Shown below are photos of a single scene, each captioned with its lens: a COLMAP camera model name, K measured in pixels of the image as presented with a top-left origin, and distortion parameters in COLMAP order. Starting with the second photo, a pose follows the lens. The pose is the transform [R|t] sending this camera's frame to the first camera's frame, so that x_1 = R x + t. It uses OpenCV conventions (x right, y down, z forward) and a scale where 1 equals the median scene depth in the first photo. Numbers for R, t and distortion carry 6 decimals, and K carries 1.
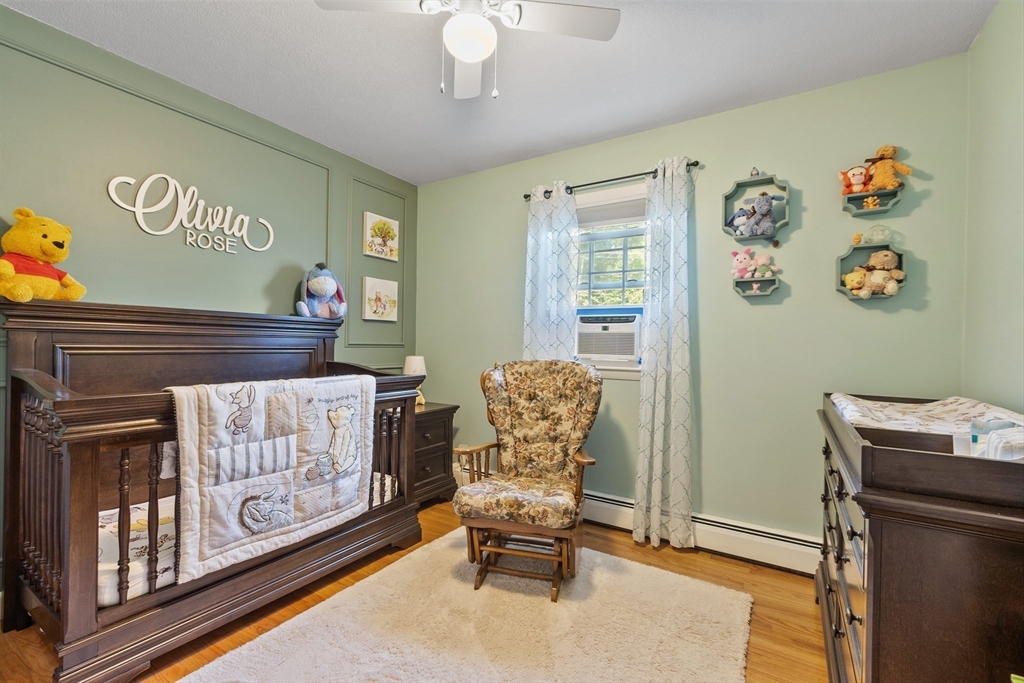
lens RADIAL K [[445.6, 0, 501.5], [0, 445.6, 339.8], [0, 0, 1]] dist [0.000865, 0.000104]
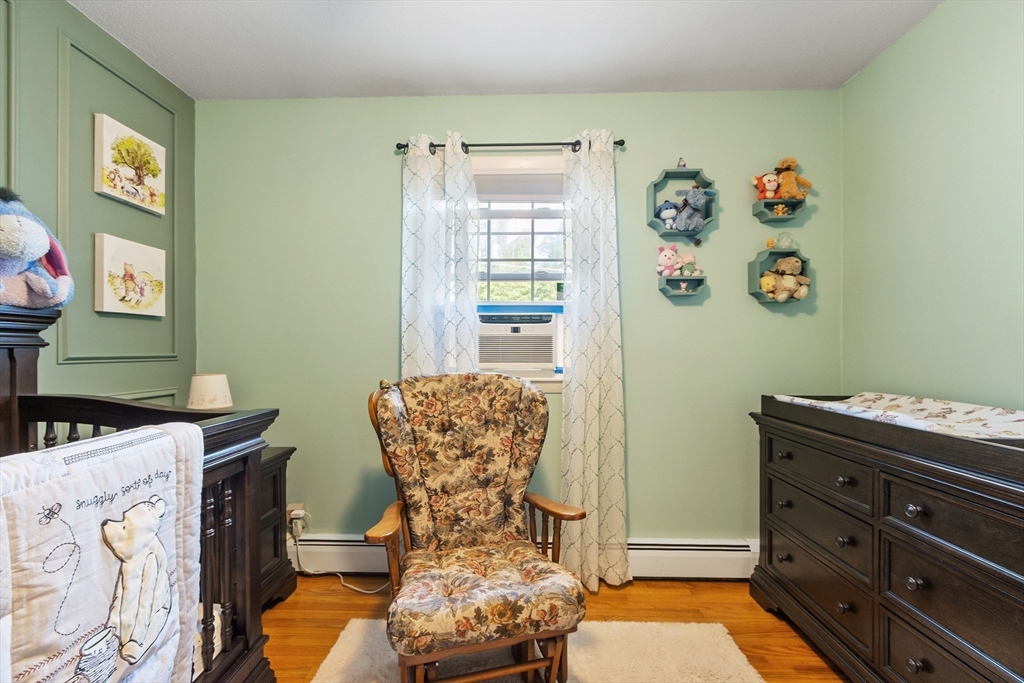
lens RADIAL K [[451.5, 0, 505.2], [0, 451.5, 347.2], [0, 0, 1]] dist [-0.000646, 0.000570]
pose [[0.852962, -0.014432, 0.521774, -0.237295], [0.010903, 0.999892, 0.009832, -0.003707], [-0.521860, -0.002698, 0.853027, 0.371648]]
